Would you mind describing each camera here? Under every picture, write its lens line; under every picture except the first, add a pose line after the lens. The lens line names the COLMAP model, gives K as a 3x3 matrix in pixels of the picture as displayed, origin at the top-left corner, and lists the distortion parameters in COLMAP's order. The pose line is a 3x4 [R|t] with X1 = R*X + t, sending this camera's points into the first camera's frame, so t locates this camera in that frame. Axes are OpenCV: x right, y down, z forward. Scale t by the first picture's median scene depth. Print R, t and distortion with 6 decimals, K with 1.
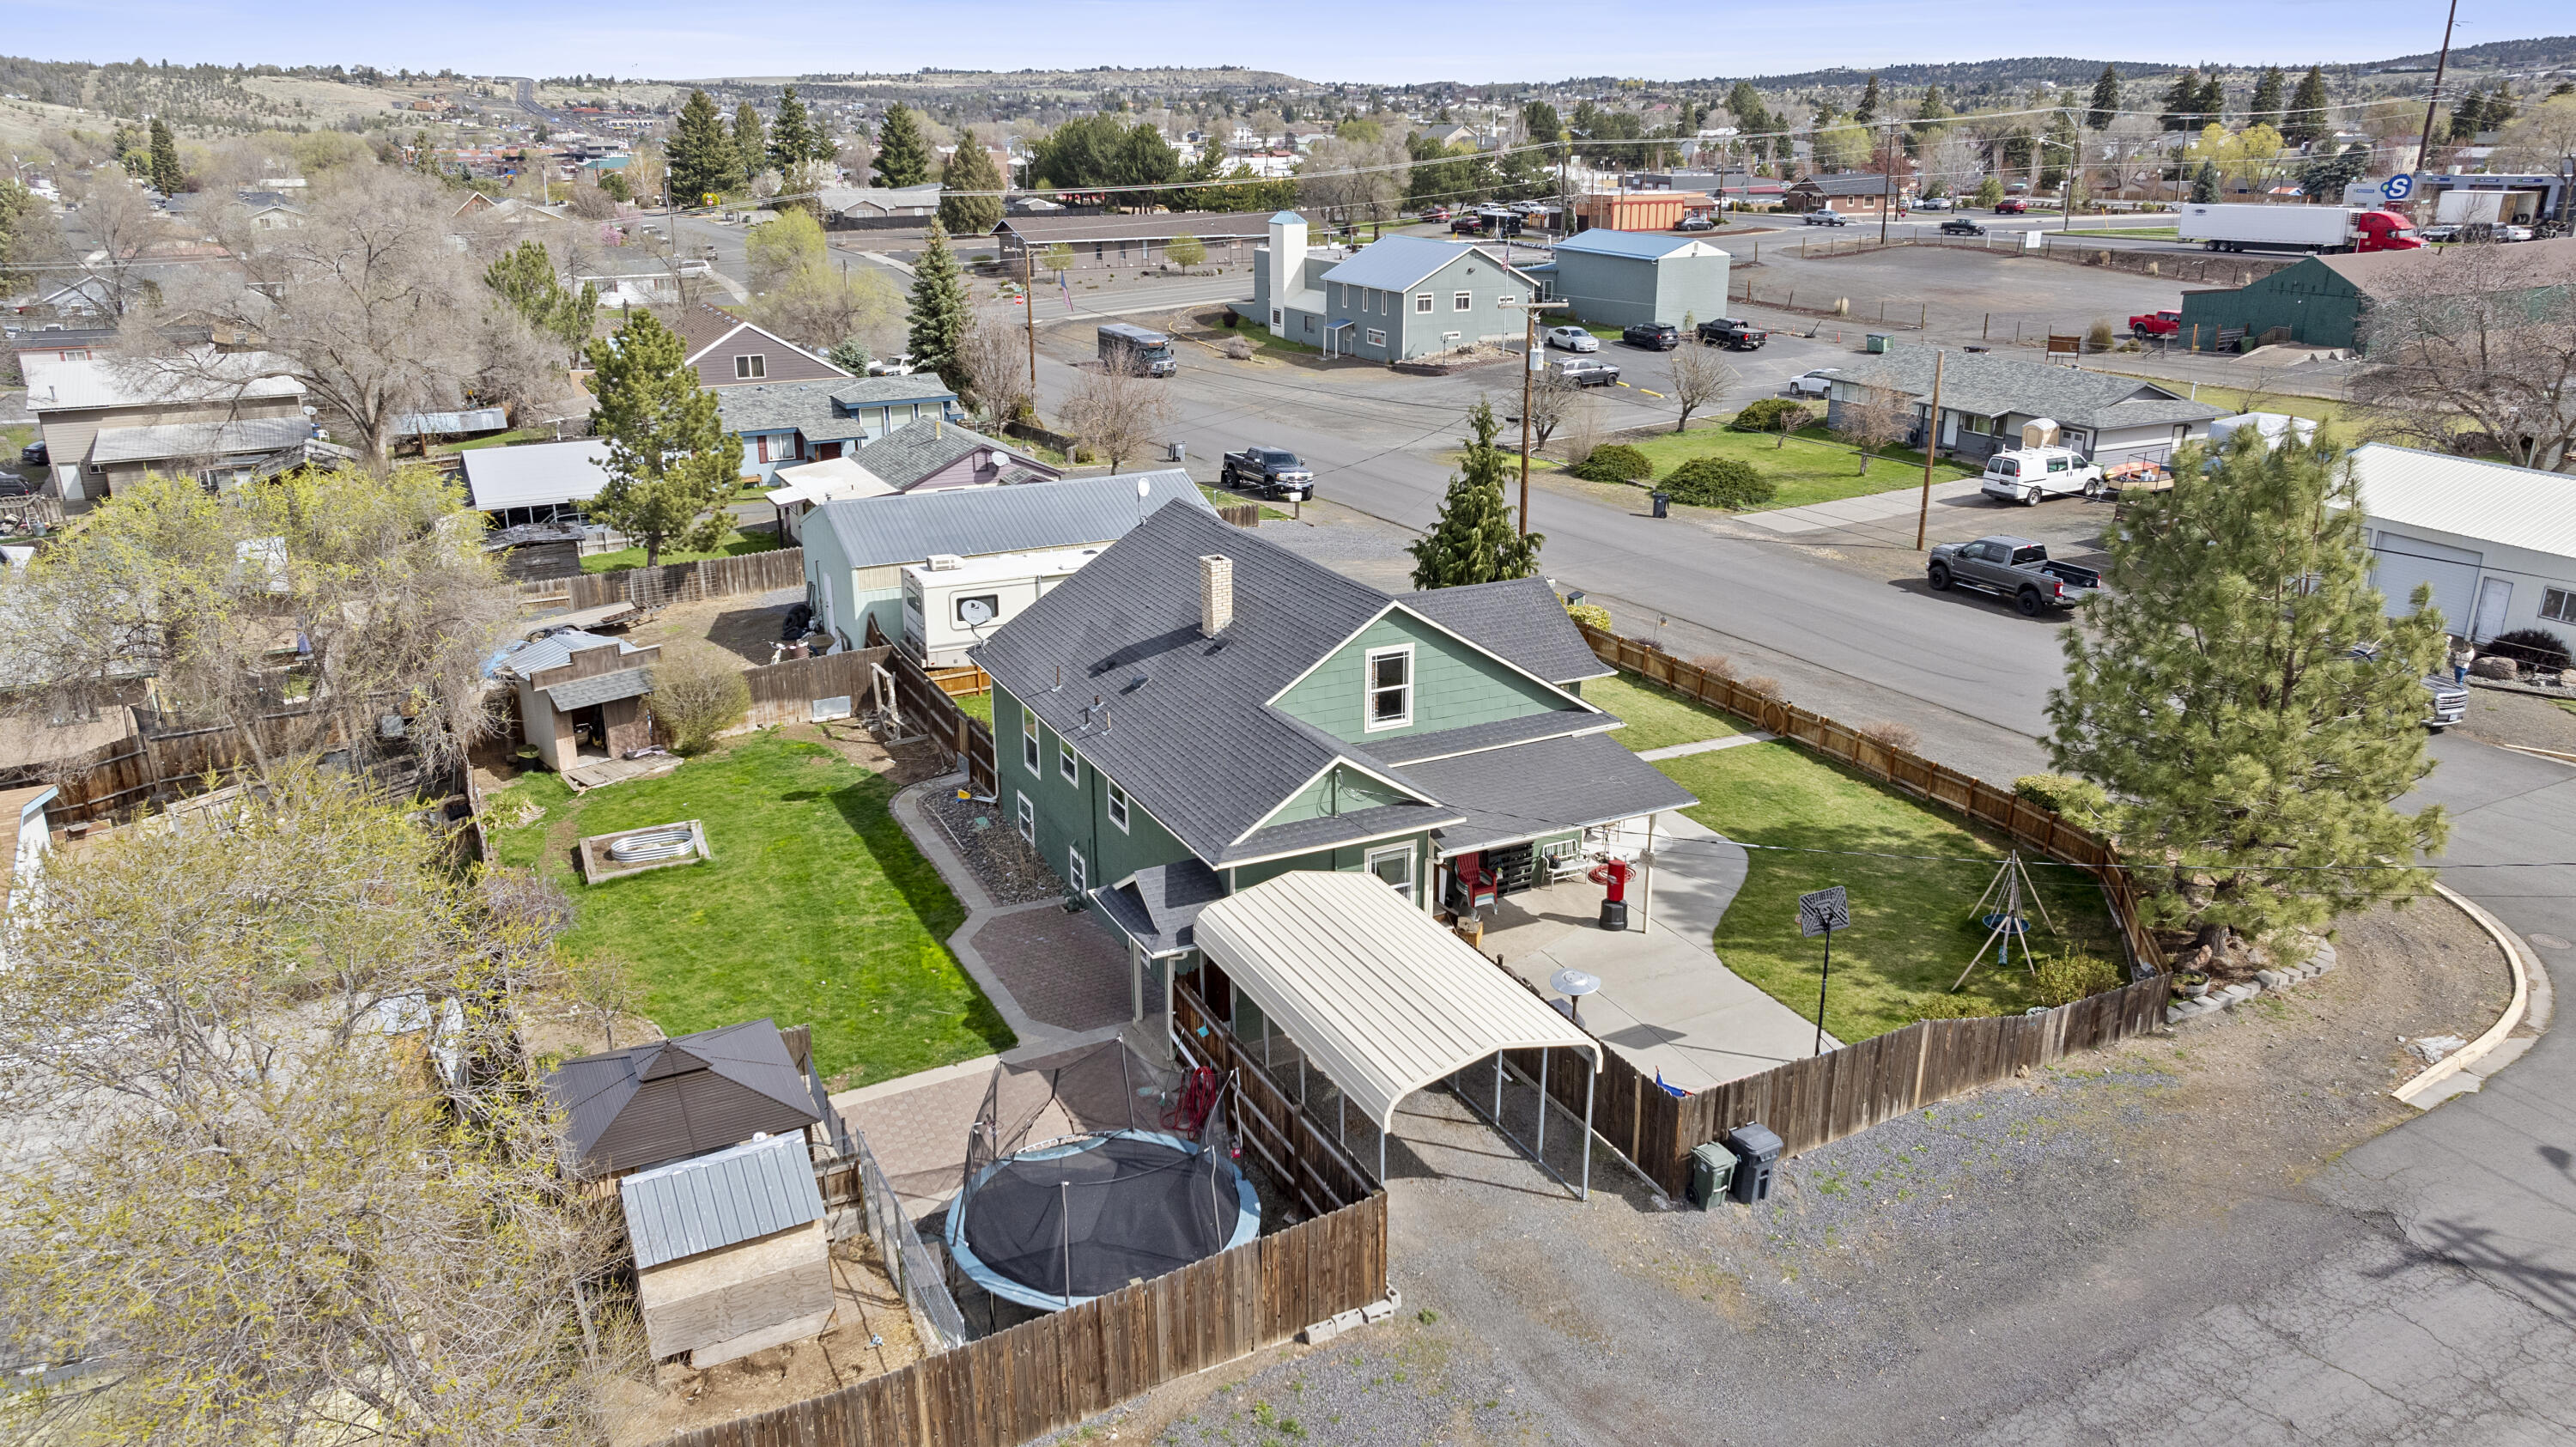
lens RADIAL K [[1807.1, 0, 1288.0], [0, 1807.1, 723.5], [0, 0, 1]] dist [-0.018568, 0.003373]
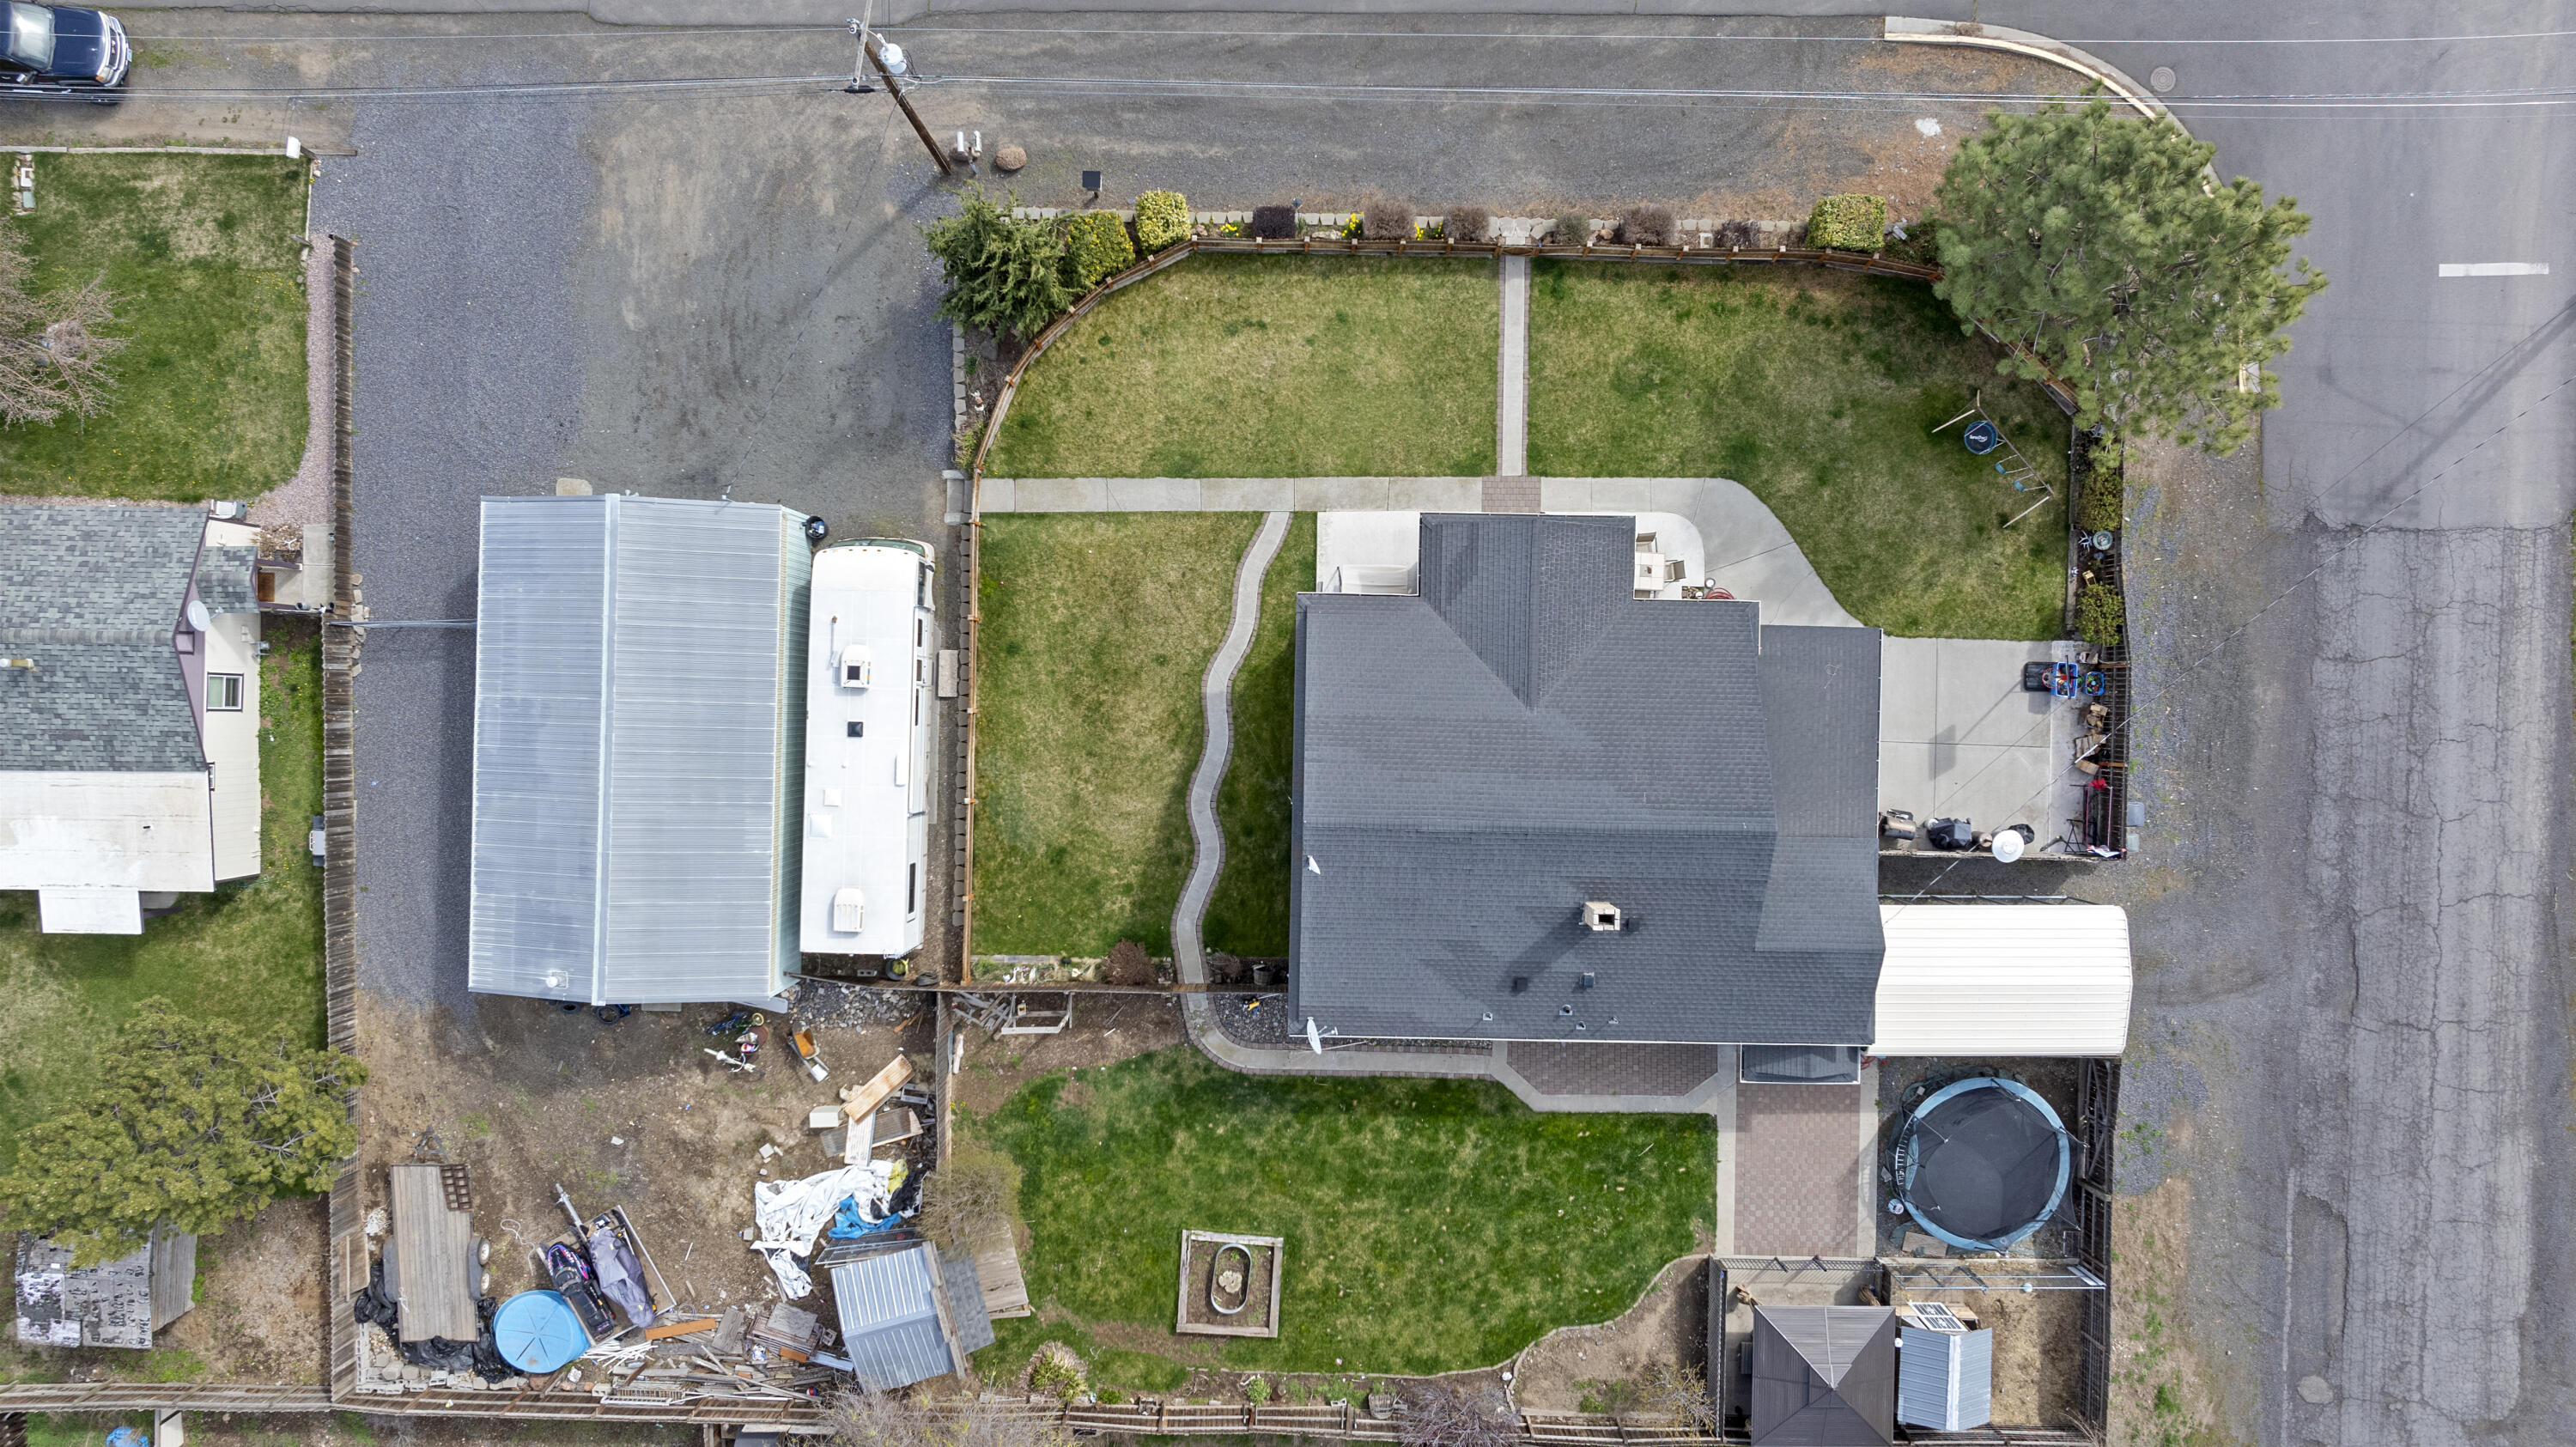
lens RADIAL K [[1807.1, 0, 1288.0], [0, 1807.1, 723.5], [0, 0, 1]] dist [-0.018568, 0.003373]
pose [[0.470631, -0.882261, 0.011011, -0.032068], [0.266378, 0.153971, 0.951491, -0.946266], [-0.841159, -0.444869, 0.307478, 0.688818]]
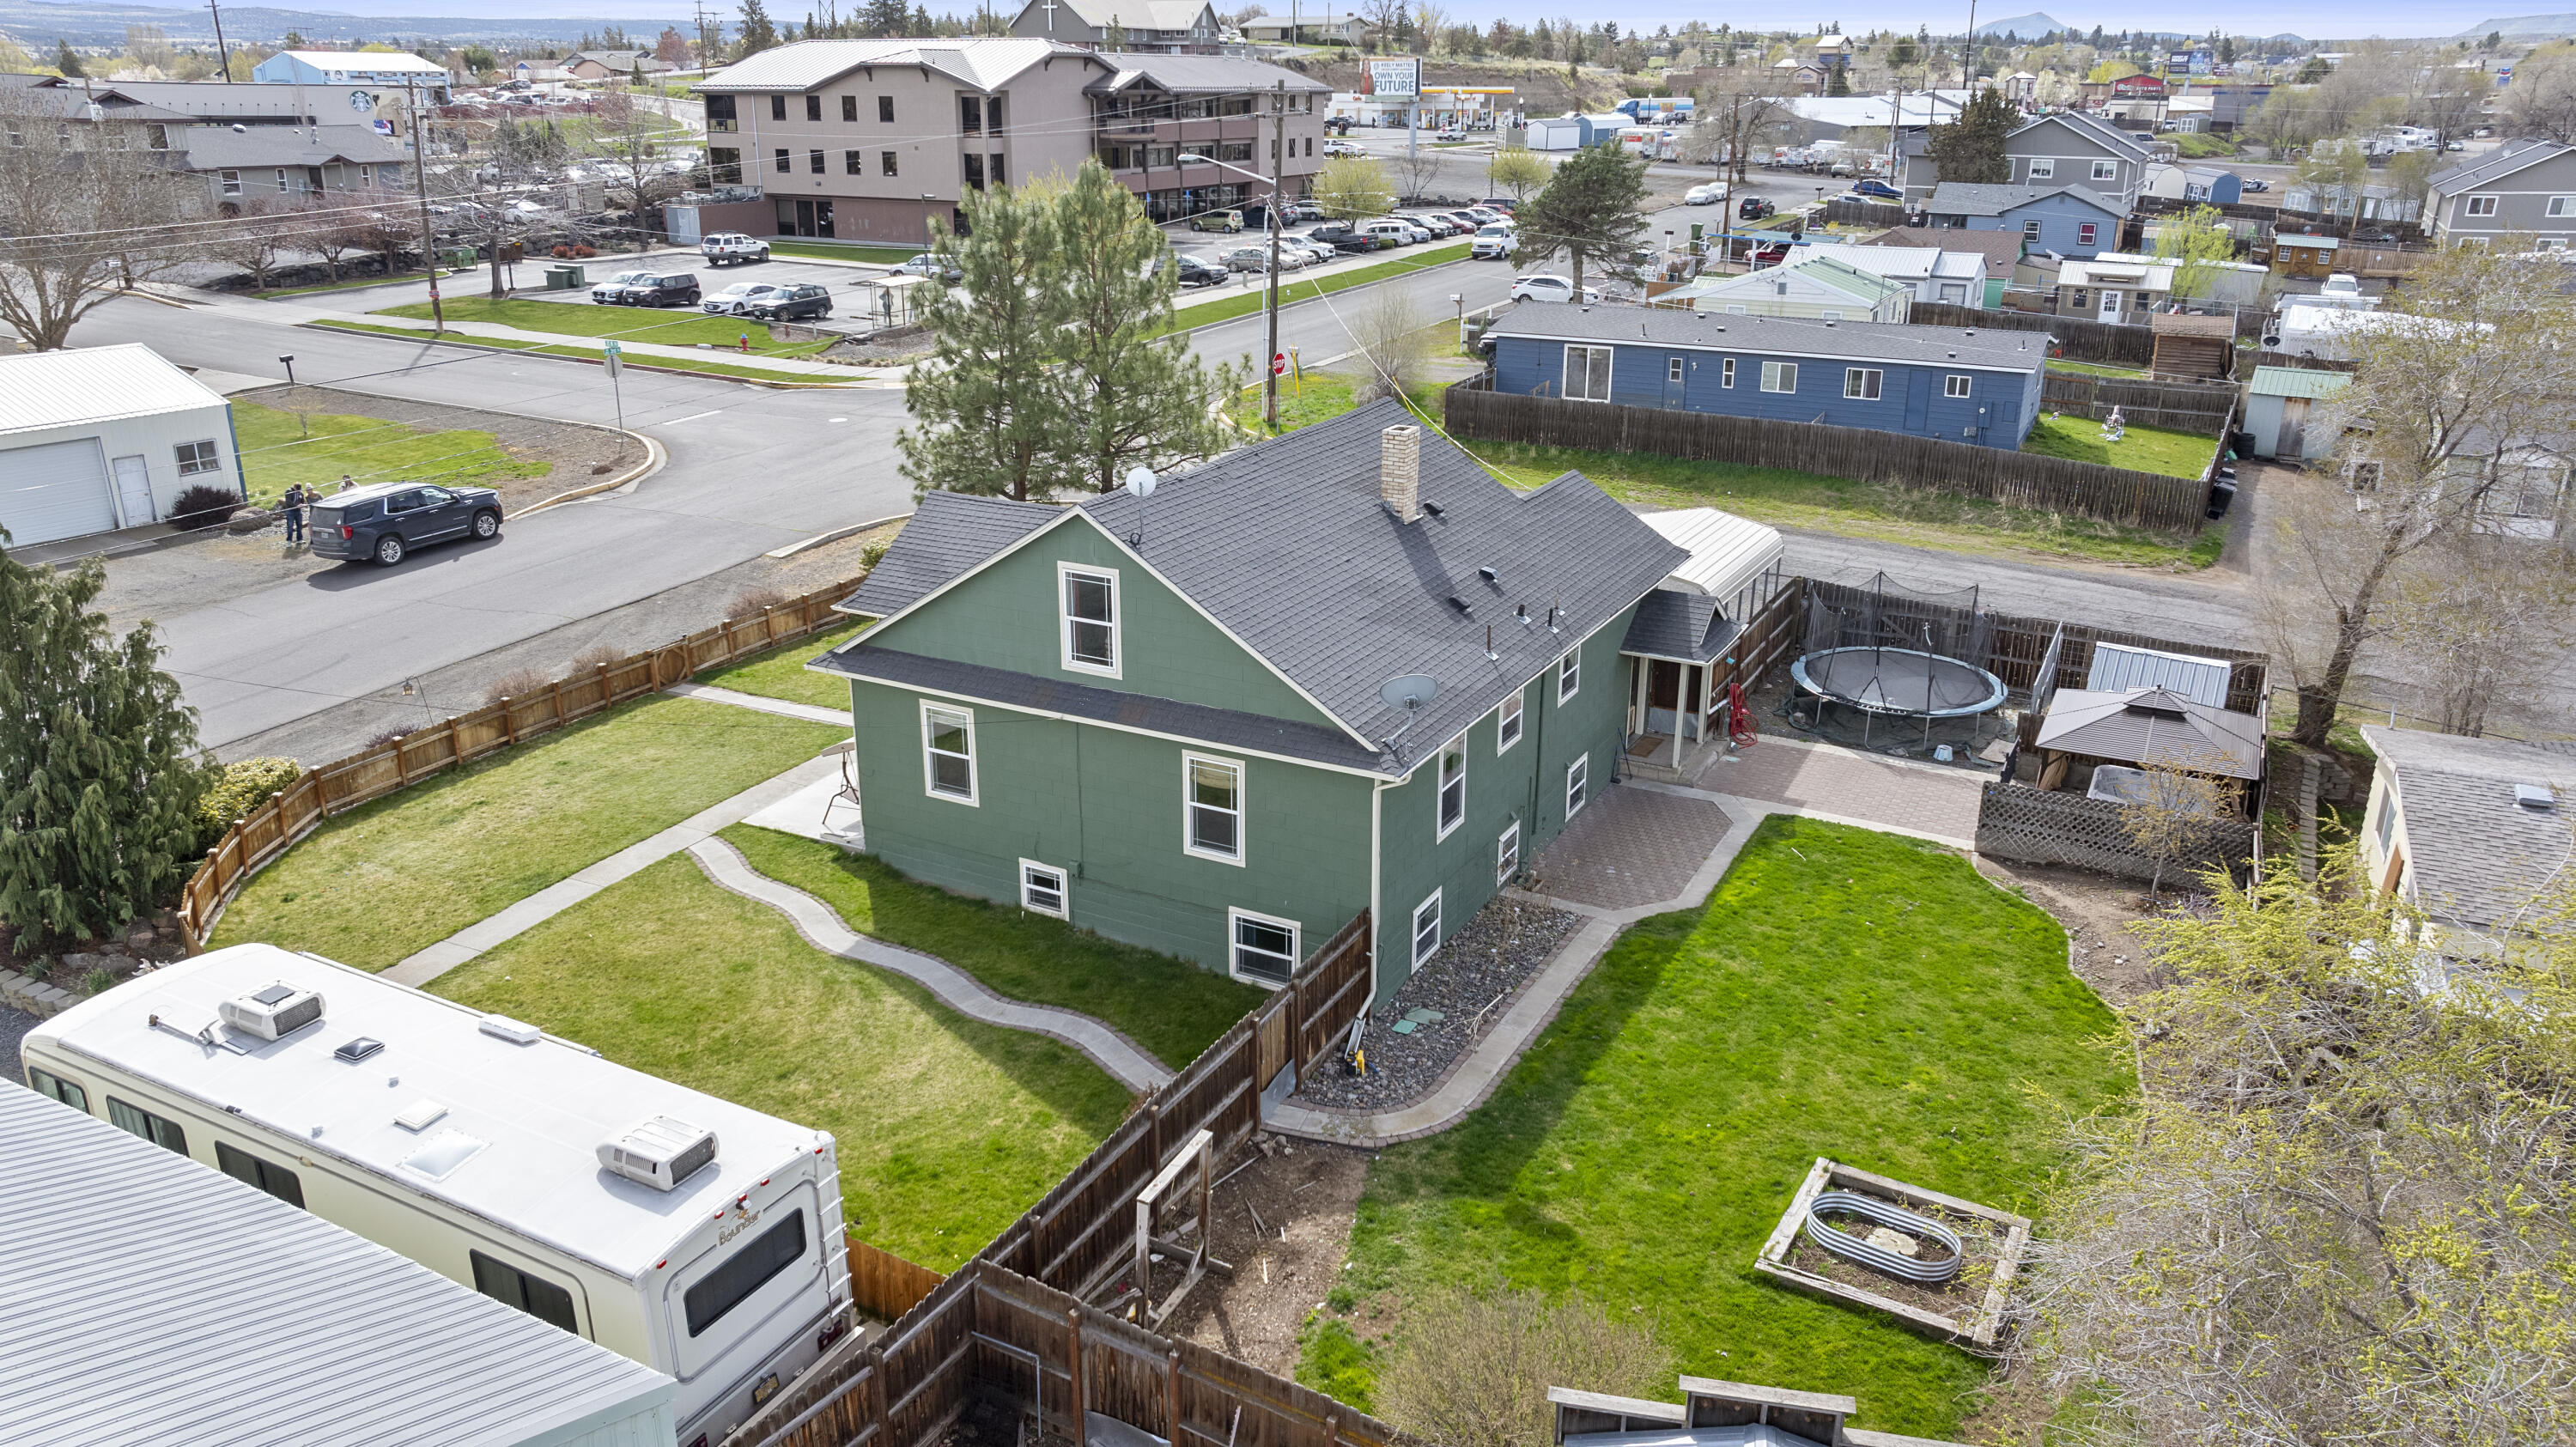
lens RADIAL K [[1807.1, 0, 1288.0], [0, 1807.1, 723.5], [0, 0, 1]] dist [-0.018568, 0.003373]
pose [[-0.574058, -0.279618, 0.769591, -0.545624], [0.265003, 0.825854, 0.497733, -0.321625], [-0.774745, 0.489672, -0.399989, 1.130163]]
